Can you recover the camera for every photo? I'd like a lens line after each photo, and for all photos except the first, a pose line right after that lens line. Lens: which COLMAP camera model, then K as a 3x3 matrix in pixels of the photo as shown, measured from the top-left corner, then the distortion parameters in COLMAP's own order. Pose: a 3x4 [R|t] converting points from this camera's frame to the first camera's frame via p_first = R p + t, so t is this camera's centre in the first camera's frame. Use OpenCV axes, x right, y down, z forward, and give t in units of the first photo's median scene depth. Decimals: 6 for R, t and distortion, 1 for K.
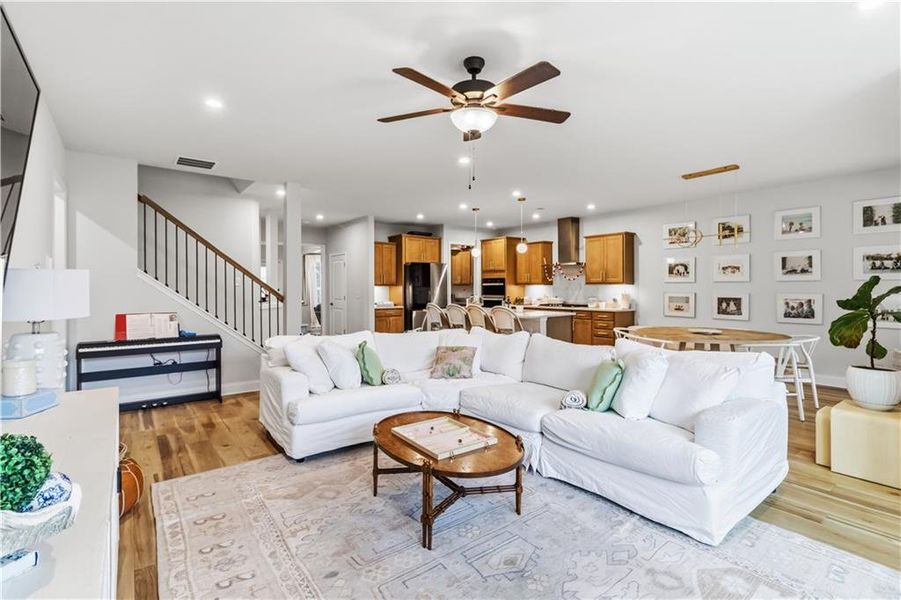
lens RADIAL K [[422.7, 0, 455.3], [0, 422.7, 285.7], [0, 0, 1]] dist [0.002075, -0.000088]
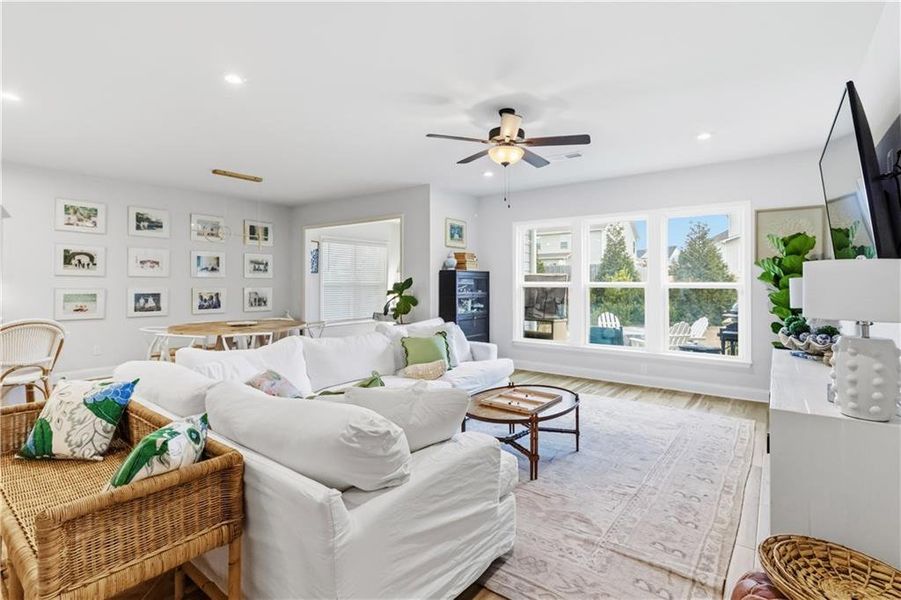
lens RADIAL K [[433.8, 0, 453.7], [0, 433.8, 279.0], [0, 0, 1]] dist [0.001198, 0.000102]
pose [[-0.275814, 0.010805, 0.961150, -0.528931], [-0.006624, 0.999892, -0.013142, 0.004731], [-0.961188, -0.009991, -0.275713, 0.670688]]
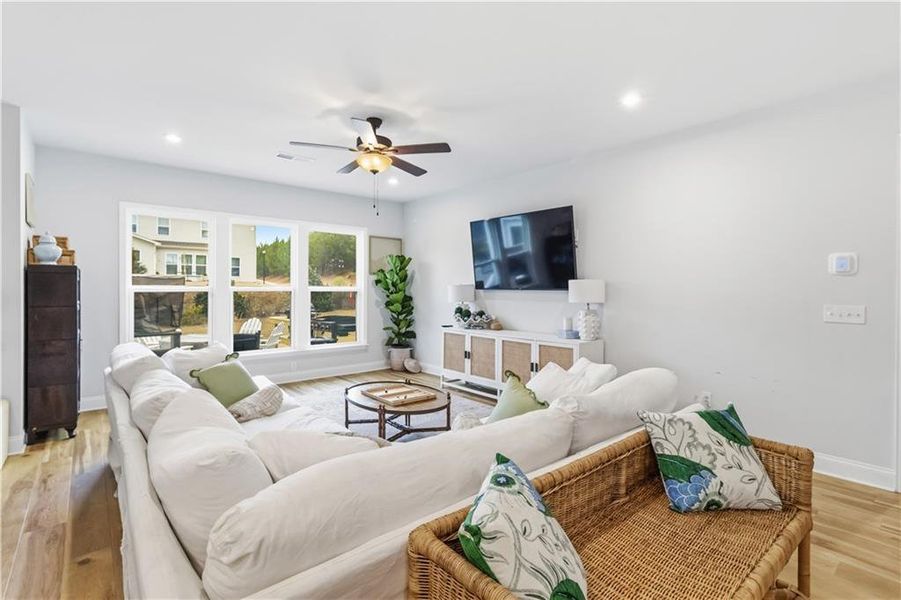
lens RADIAL K [[422.7, 0, 455.3], [0, 422.7, 285.7], [0, 0, 1]] dist [0.002075, -0.000088]
pose [[-0.998325, -0.001356, -0.057837, -0.059643], [-0.000691, 0.999933, -0.011513, 0.005908], [0.057849, -0.011454, -0.998260, 1.035217]]
